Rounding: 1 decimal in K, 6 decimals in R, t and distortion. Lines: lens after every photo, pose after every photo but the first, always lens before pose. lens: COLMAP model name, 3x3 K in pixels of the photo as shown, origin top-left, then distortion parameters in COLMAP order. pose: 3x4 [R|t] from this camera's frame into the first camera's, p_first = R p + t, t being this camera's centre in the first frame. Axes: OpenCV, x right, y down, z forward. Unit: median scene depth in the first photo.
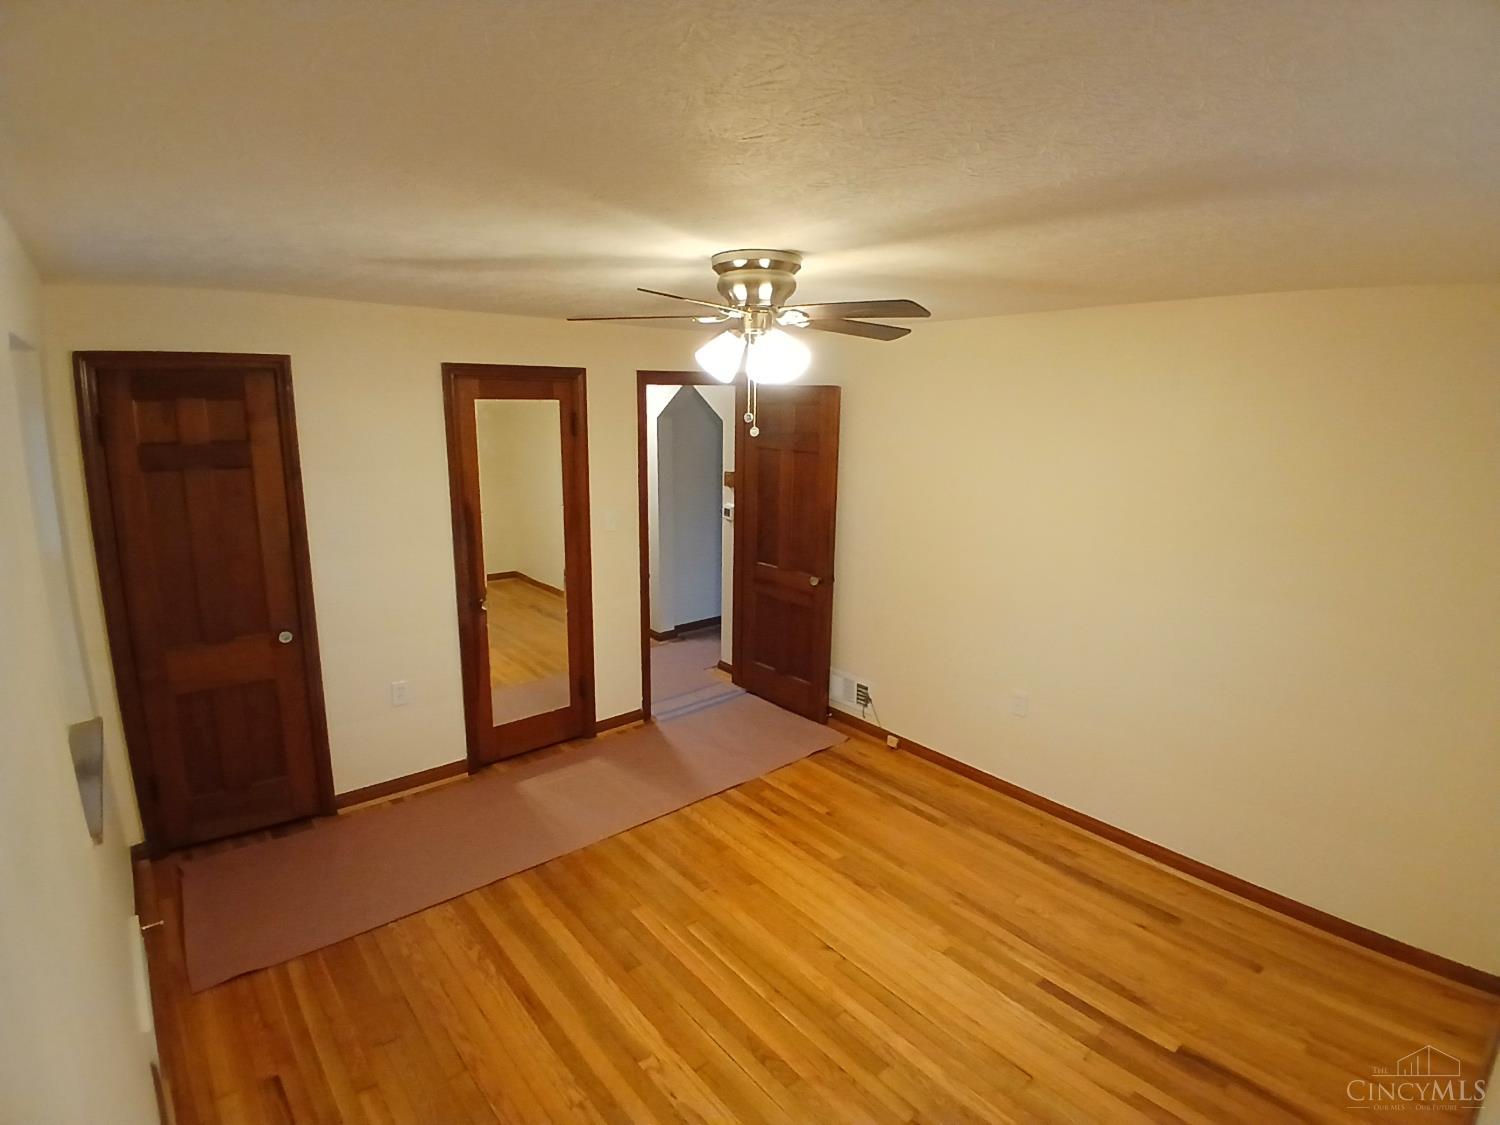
lens RADIAL K [[761.7, 0, 744.5], [0, 761.7, 556.1], [0, 0, 1]] dist [0.002357, -0.056548]
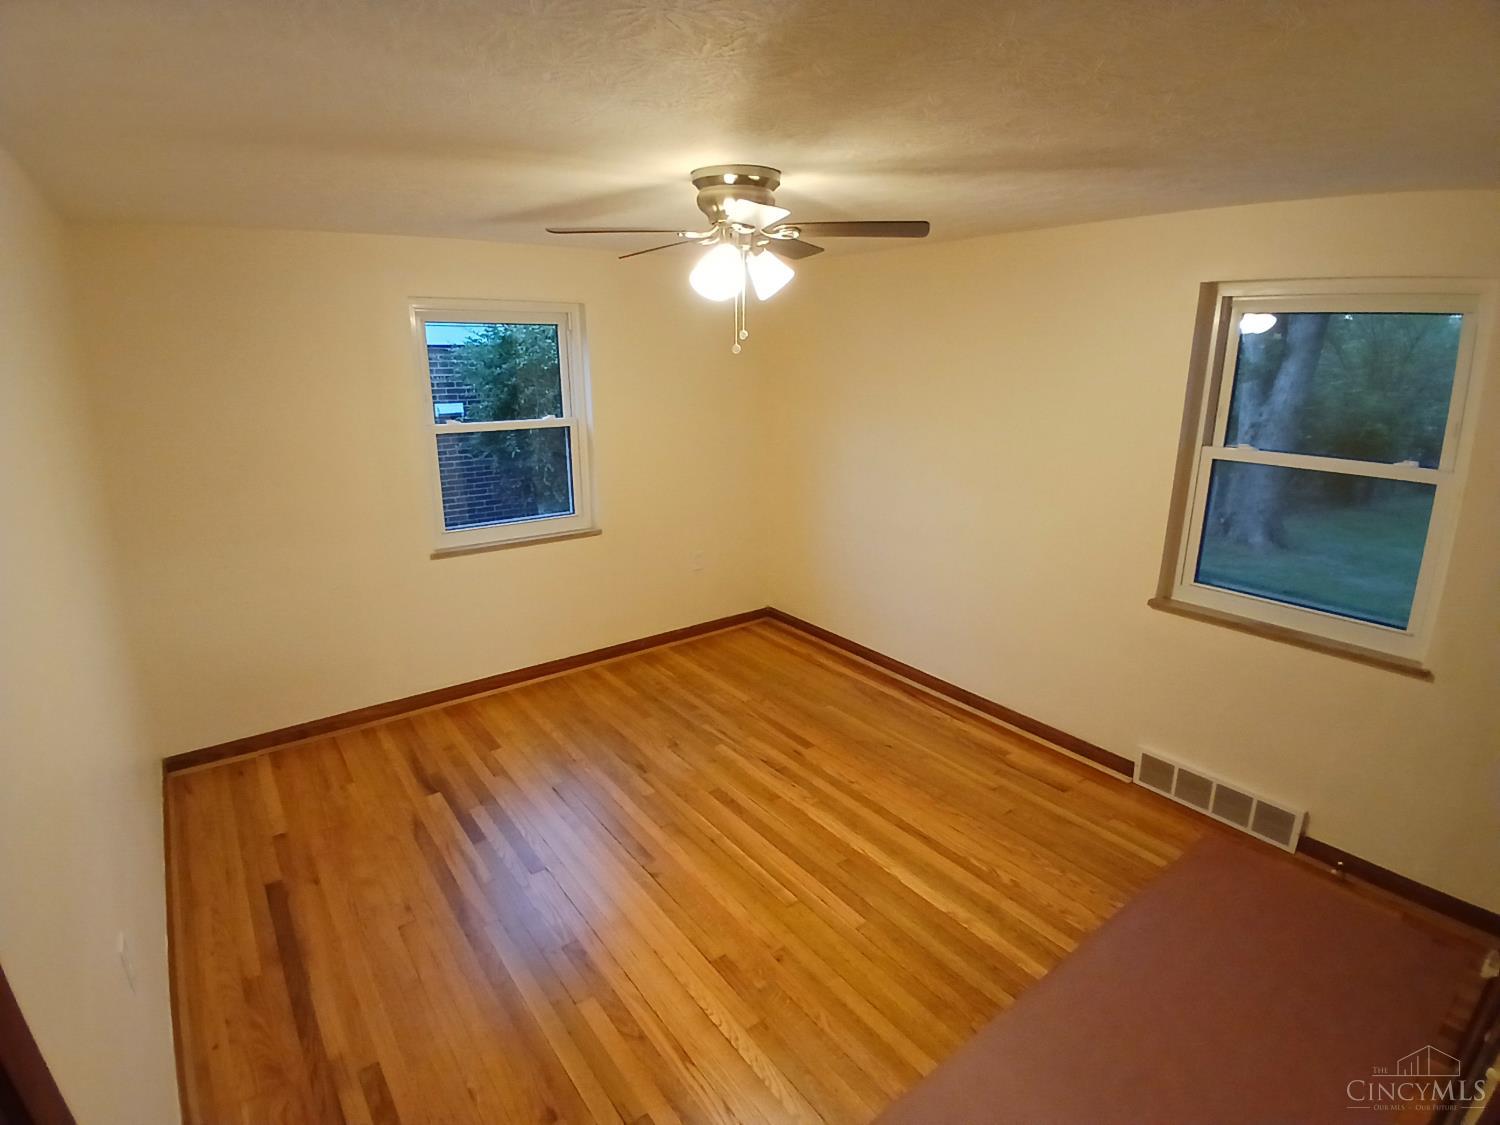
lens RADIAL K [[761.7, 0, 744.5], [0, 761.7, 556.1], [0, 0, 1]] dist [0.002357, -0.056548]
pose [[-0.998526, -0.020955, 0.050063, -0.051385], [0.003250, 0.897706, 0.440584, -0.313930], [-0.054175, 0.440097, -0.896314, 1.768989]]
